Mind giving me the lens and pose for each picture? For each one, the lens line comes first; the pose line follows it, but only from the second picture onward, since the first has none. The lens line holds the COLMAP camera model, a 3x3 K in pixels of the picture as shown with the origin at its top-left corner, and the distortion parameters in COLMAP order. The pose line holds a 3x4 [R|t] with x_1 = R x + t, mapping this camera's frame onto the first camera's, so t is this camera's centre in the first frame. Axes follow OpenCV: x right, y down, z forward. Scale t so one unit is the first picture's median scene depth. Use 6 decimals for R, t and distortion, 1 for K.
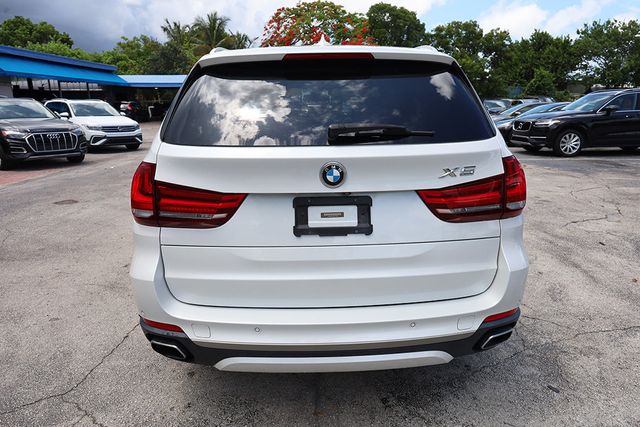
lens RADIAL K [[428.5, 0, 318.3], [0, 428.5, 211.7], [0, 0, 1]] dist [0.001692, -0.000097]
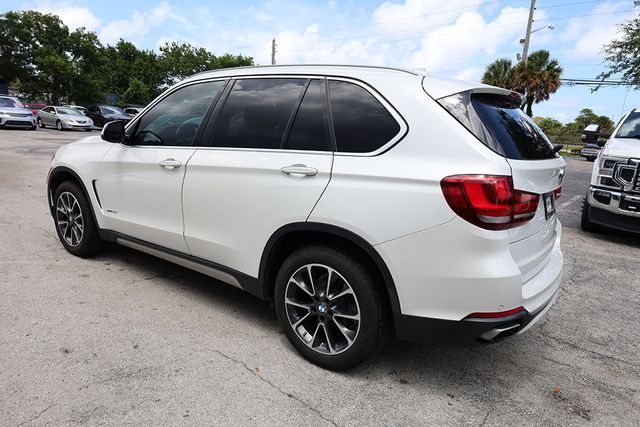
lens RADIAL K [[429.1, 0, 320.0], [0, 429.1, 213.5], [0, 0, 1]] dist [0.004881, 0.004309]
pose [[0.607917, -0.121375, 0.784668, -0.081624], [0.129925, 0.990133, 0.052499, -0.007147], [-0.783298, 0.070033, 0.617689, 0.033811]]
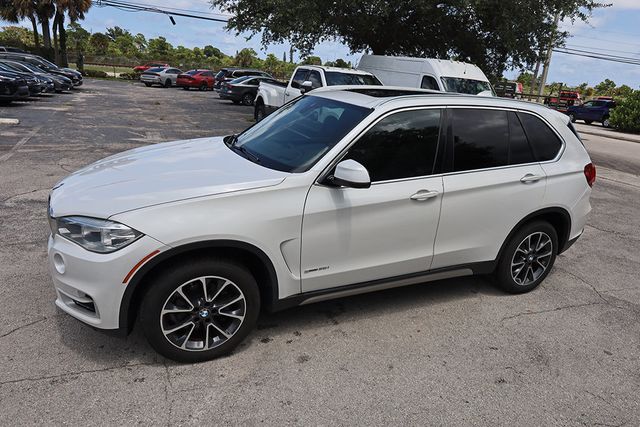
lens RADIAL K [[433.9, 0, 320.0], [0, 433.9, 213.5], [0, 0, 1]] dist [0.002556, 0.000383]
pose [[-0.403410, -0.306046, 0.862320, -0.103441], [0.151951, 0.906915, 0.392959, -0.057795], [-0.902314, 0.289554, -0.319355, 0.176799]]
